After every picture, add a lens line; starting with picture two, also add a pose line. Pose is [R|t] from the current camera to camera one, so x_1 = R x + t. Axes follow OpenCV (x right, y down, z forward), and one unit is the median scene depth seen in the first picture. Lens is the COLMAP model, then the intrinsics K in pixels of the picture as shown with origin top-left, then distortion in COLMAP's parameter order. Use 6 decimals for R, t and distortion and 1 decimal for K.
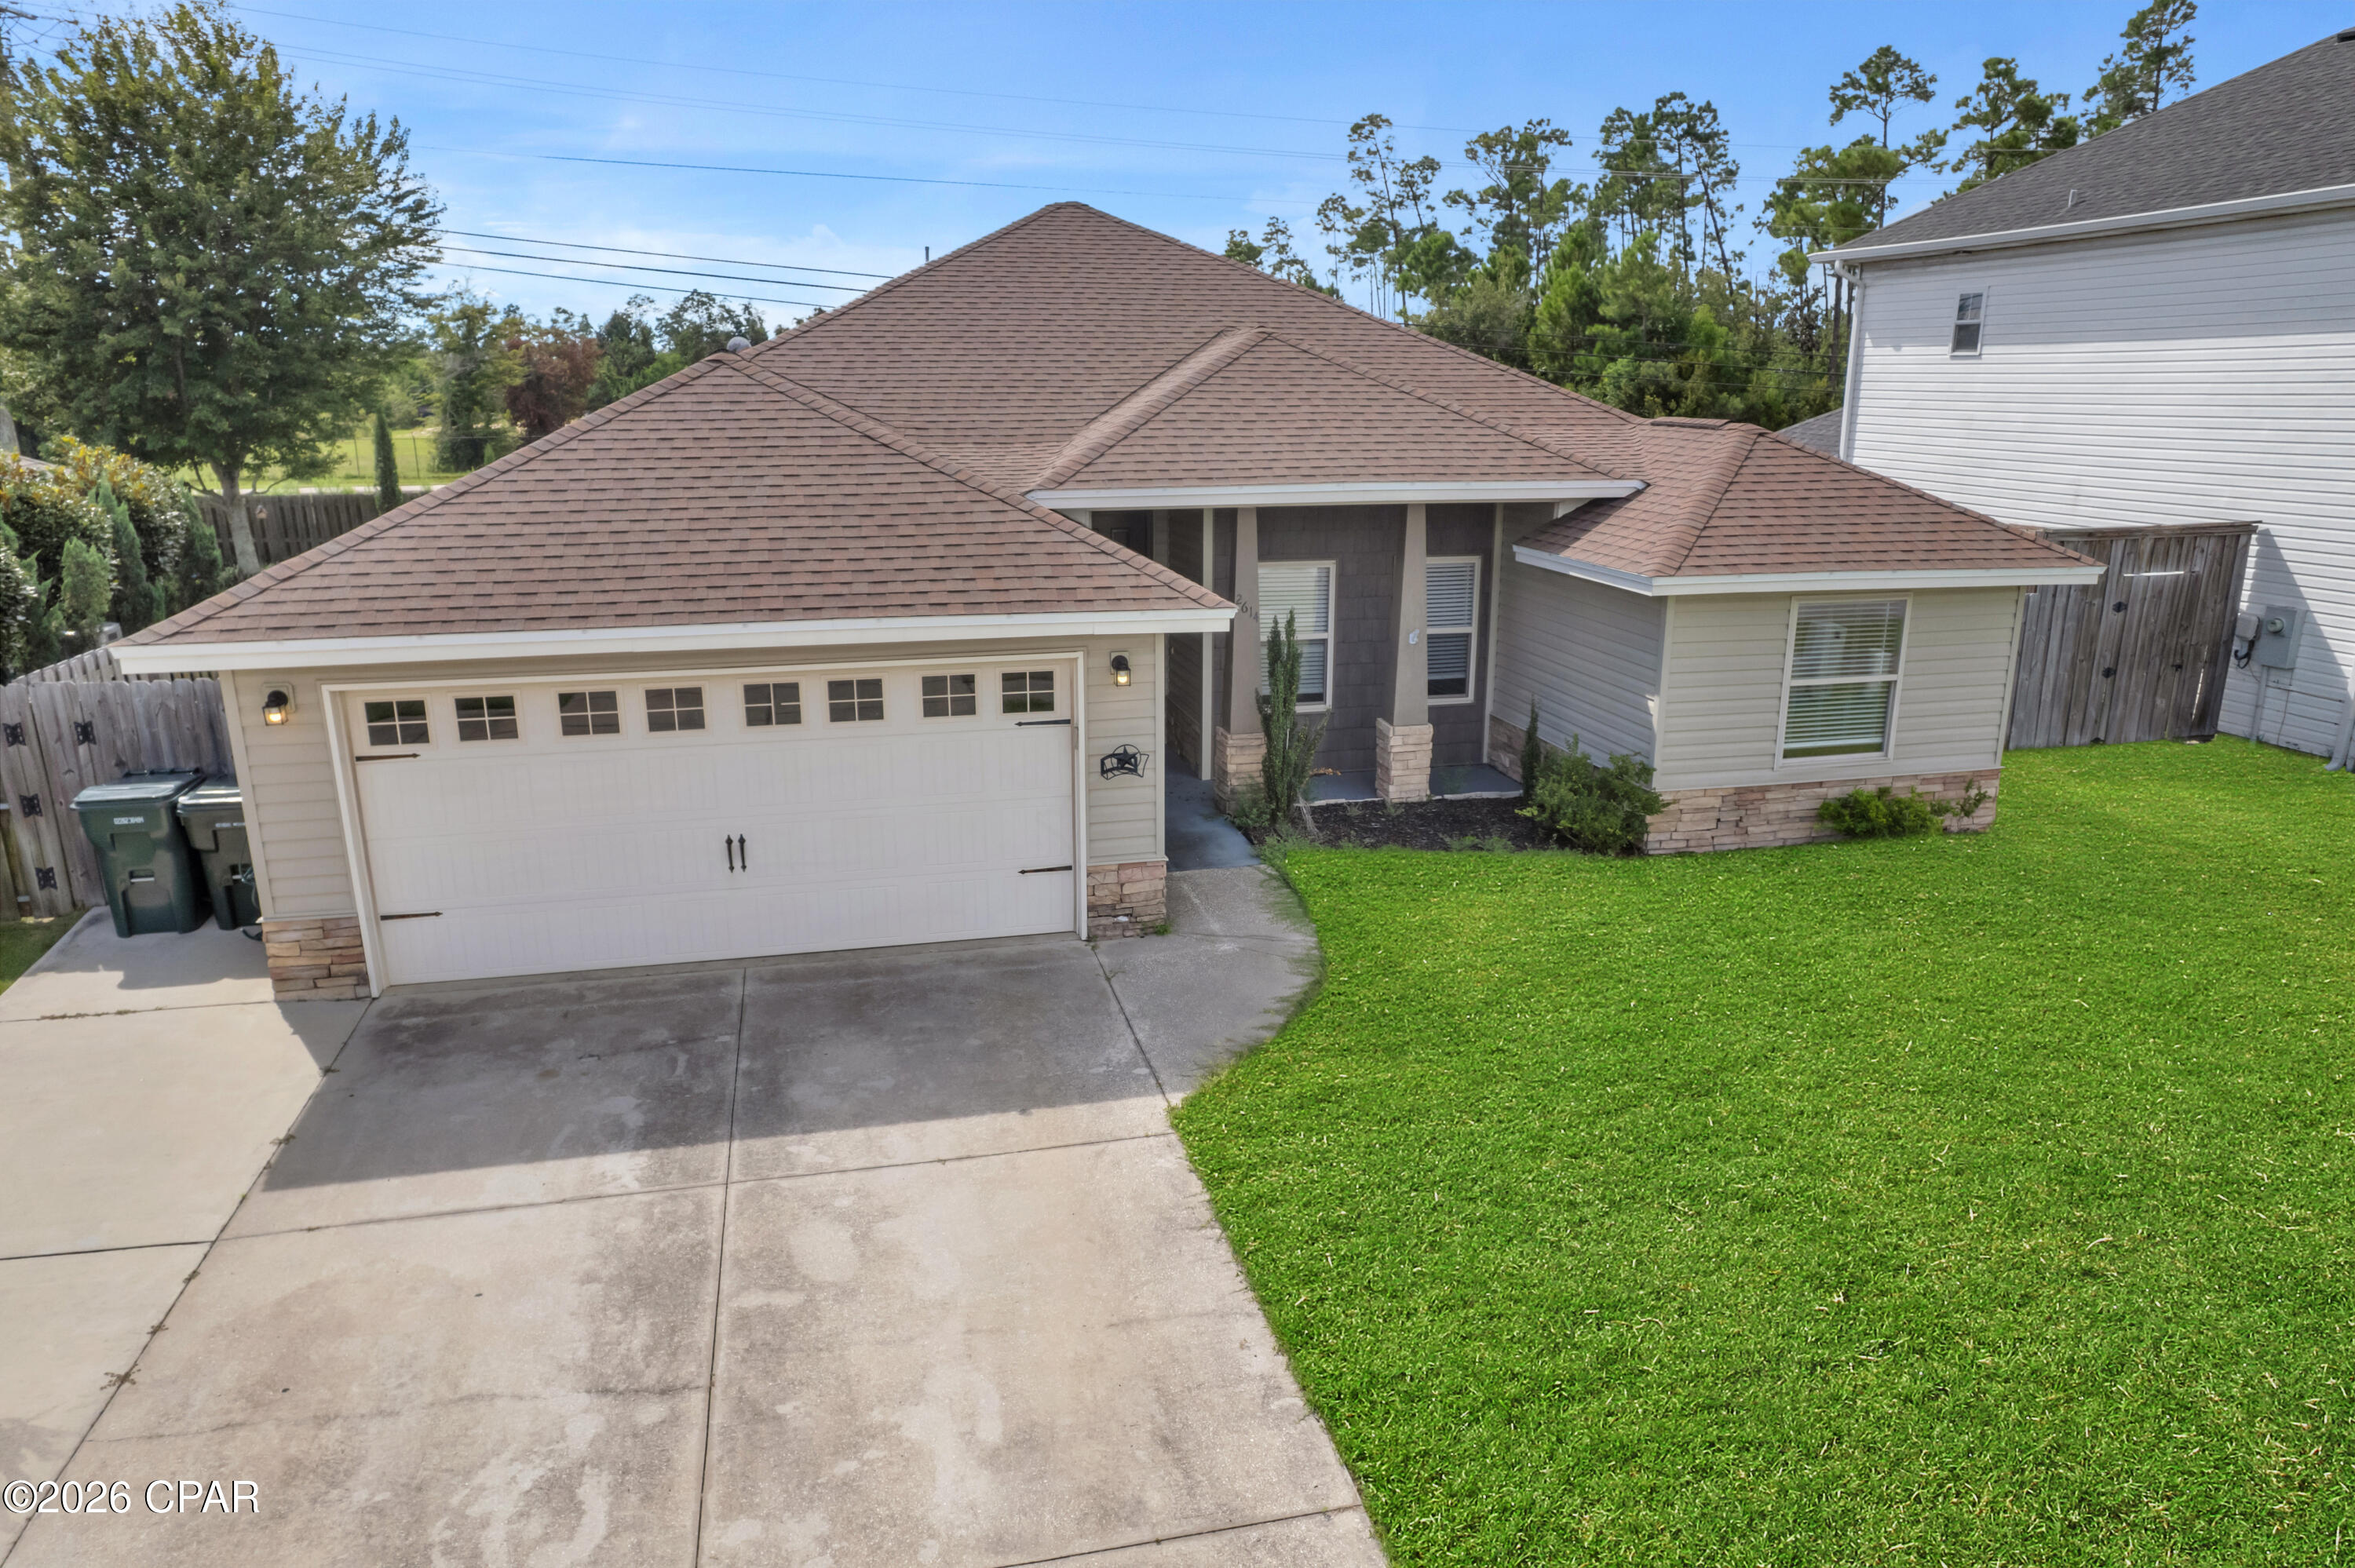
lens RADIAL K [[1508.8, 0, 1181.2], [0, 1508.8, 797.1], [0, 0, 1]] dist [-0.083340, 0.077238]
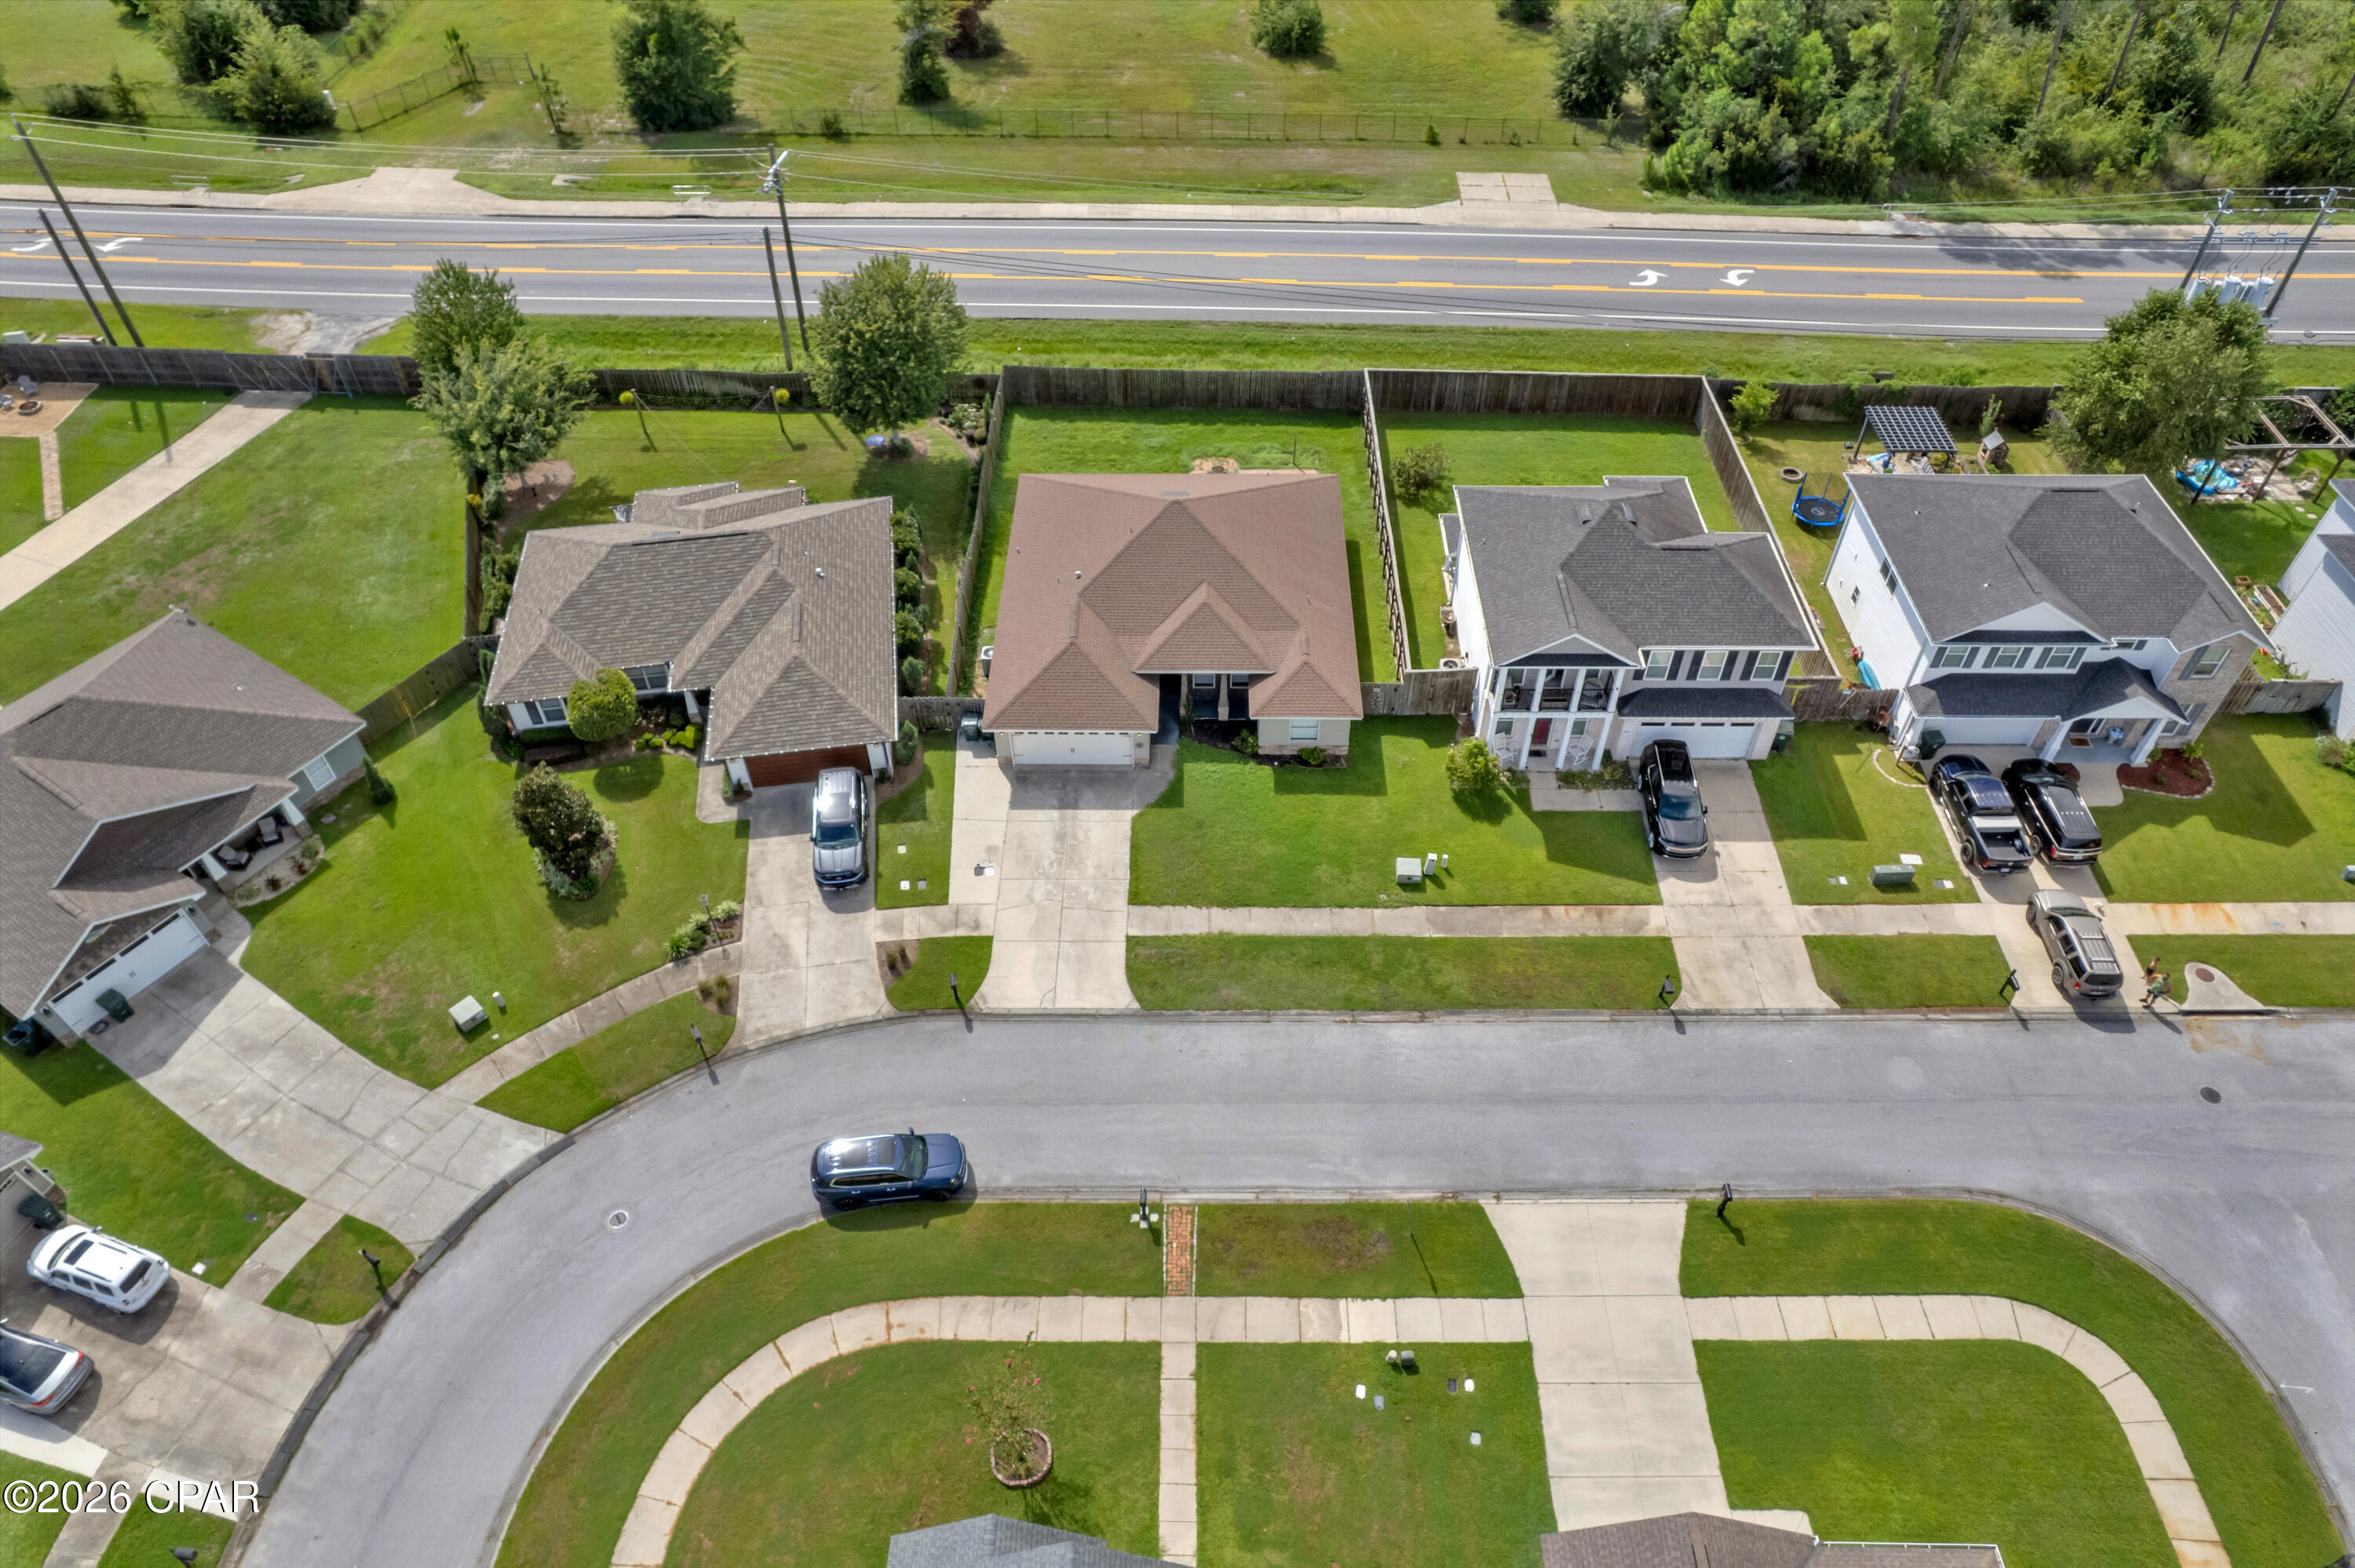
lens RADIAL K [[1518.5, 0, 1178.7], [0, 1518.5, 796.2], [0, 0, 1]] dist [-0.085589, 0.080755]
pose [[0.968483, 0.174726, -0.177515, 0.882561], [-0.060368, 0.856092, 0.513285, -2.149251], [0.241653, -0.486392, 0.839659, -2.947251]]
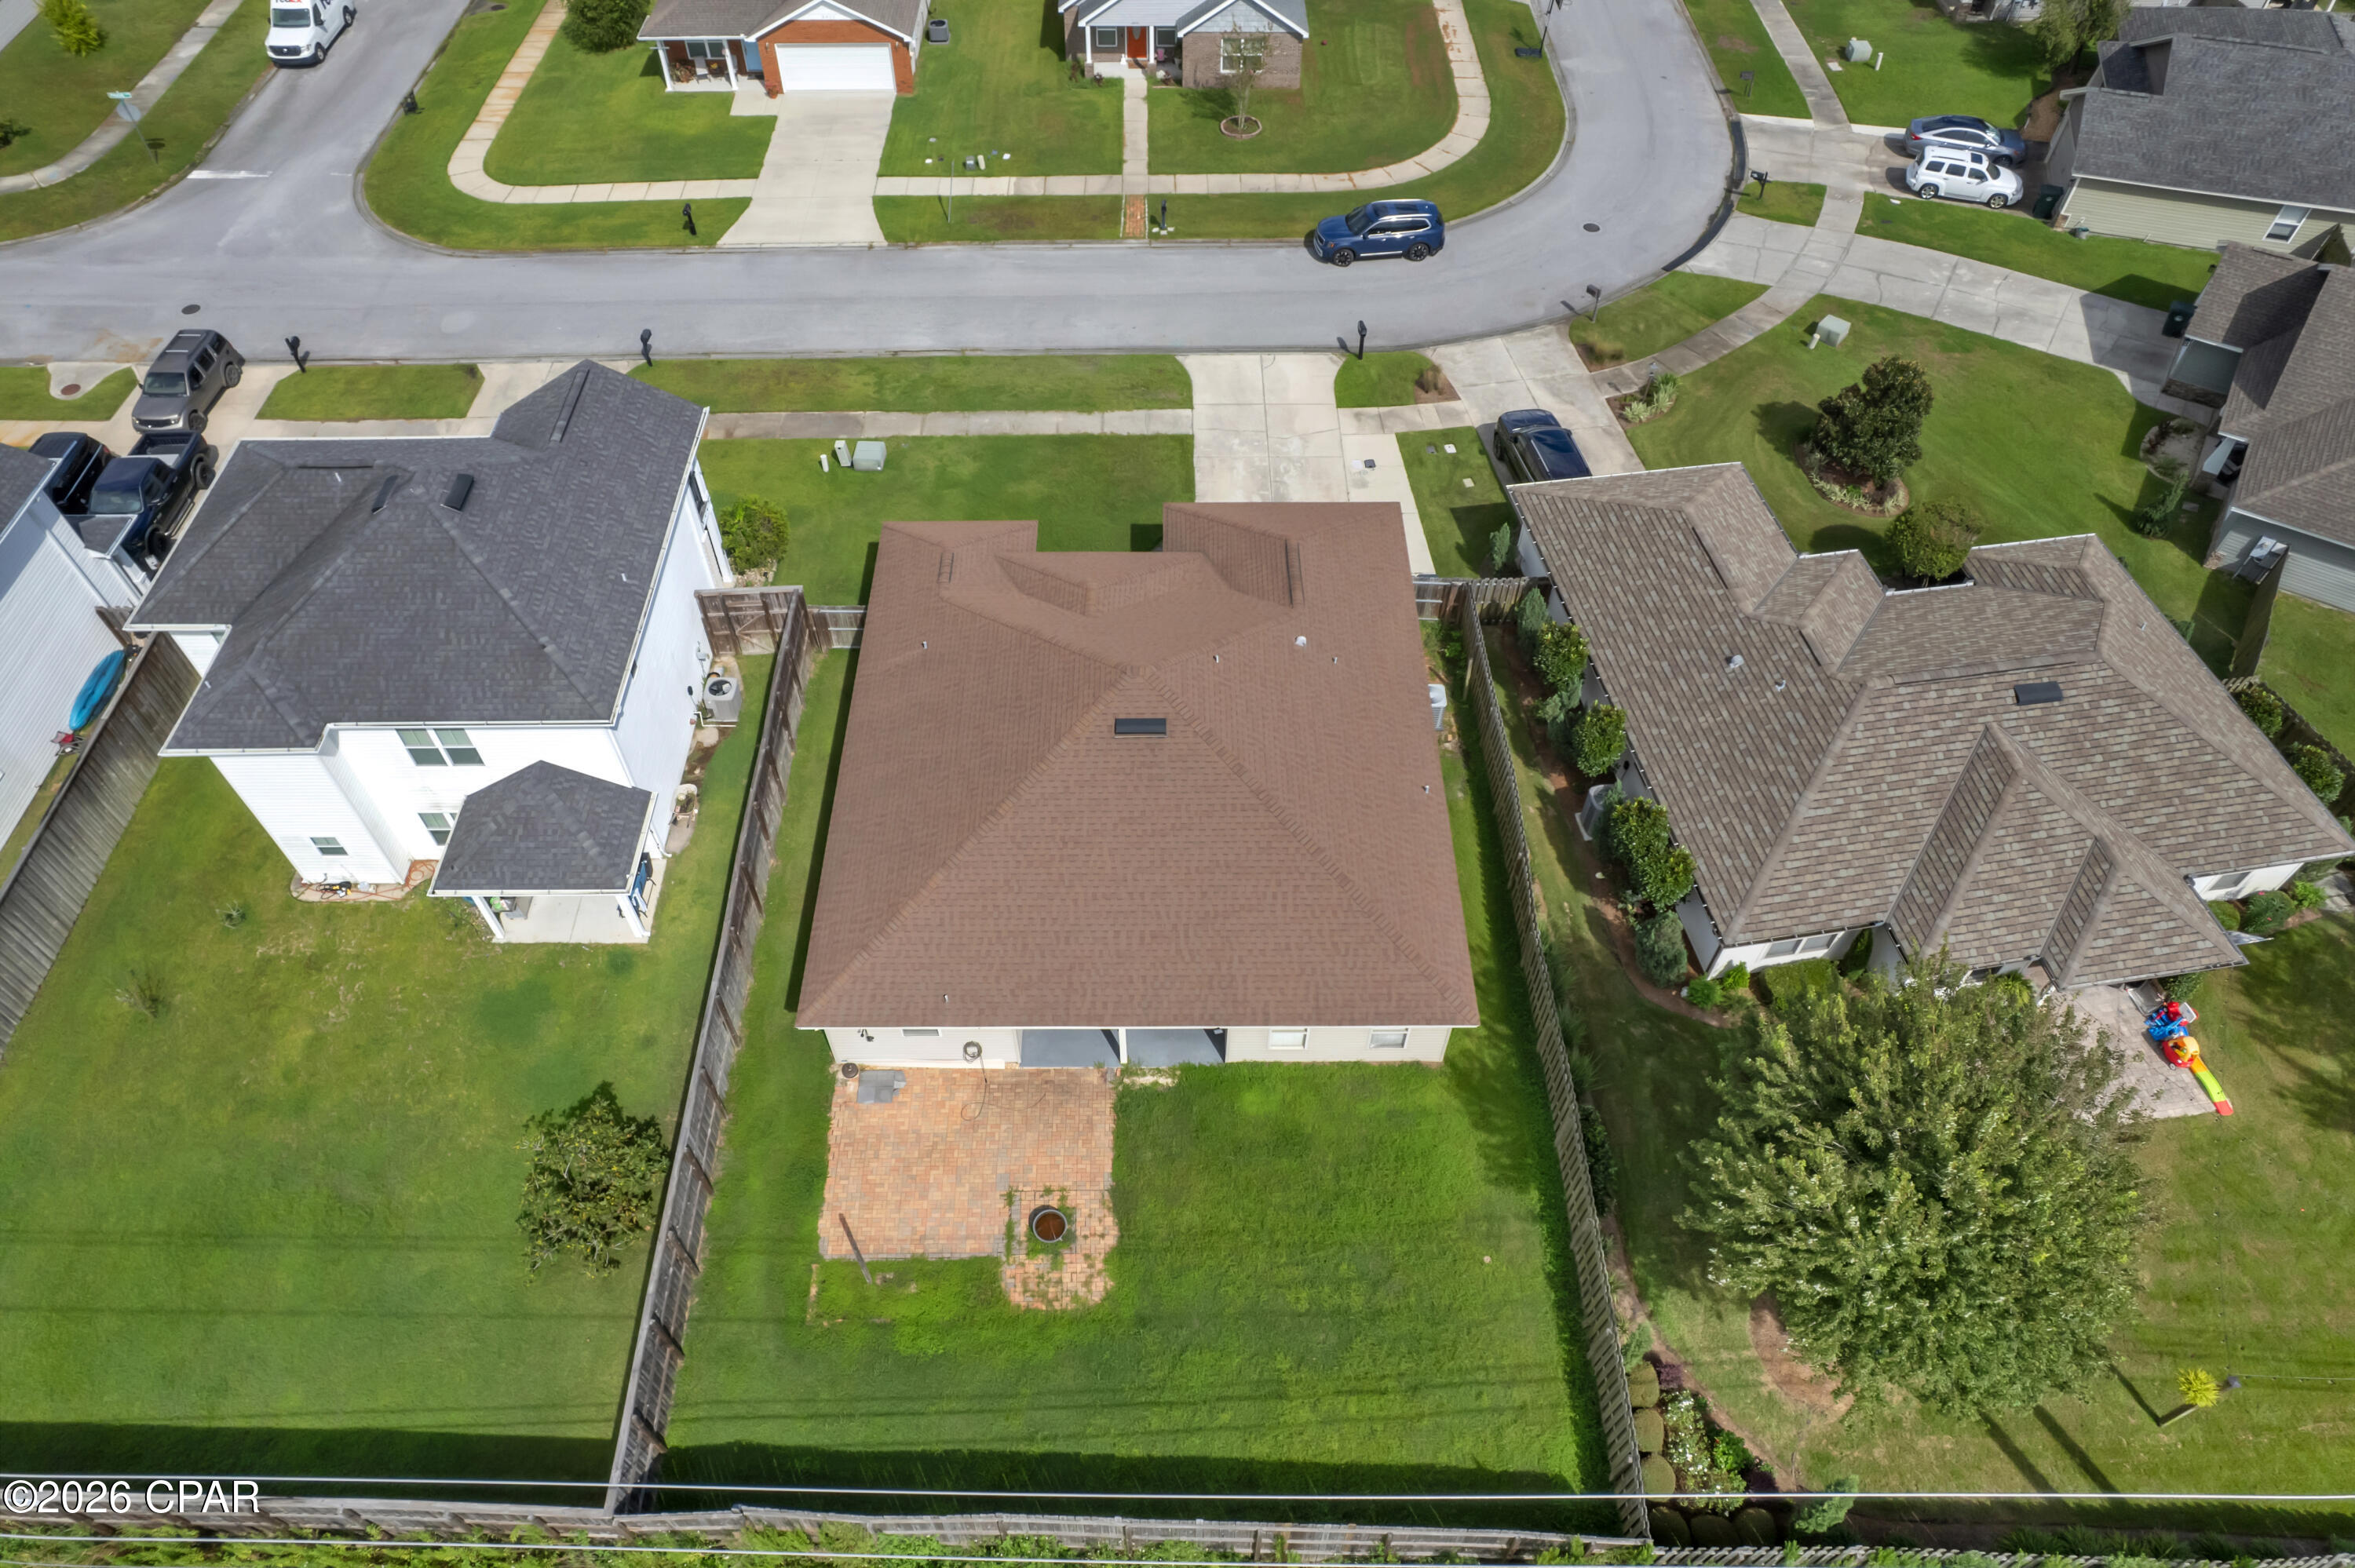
lens RADIAL K [[1508.8, 0, 1181.2], [0, 1508.8, 797.1], [0, 0, 1]] dist [-0.083340, 0.077238]
pose [[-0.973792, -0.180903, 0.137852, -0.559860], [0.056250, 0.395713, 0.916650, -2.763480], [-0.220374, 0.900381, -0.375166, 2.492303]]
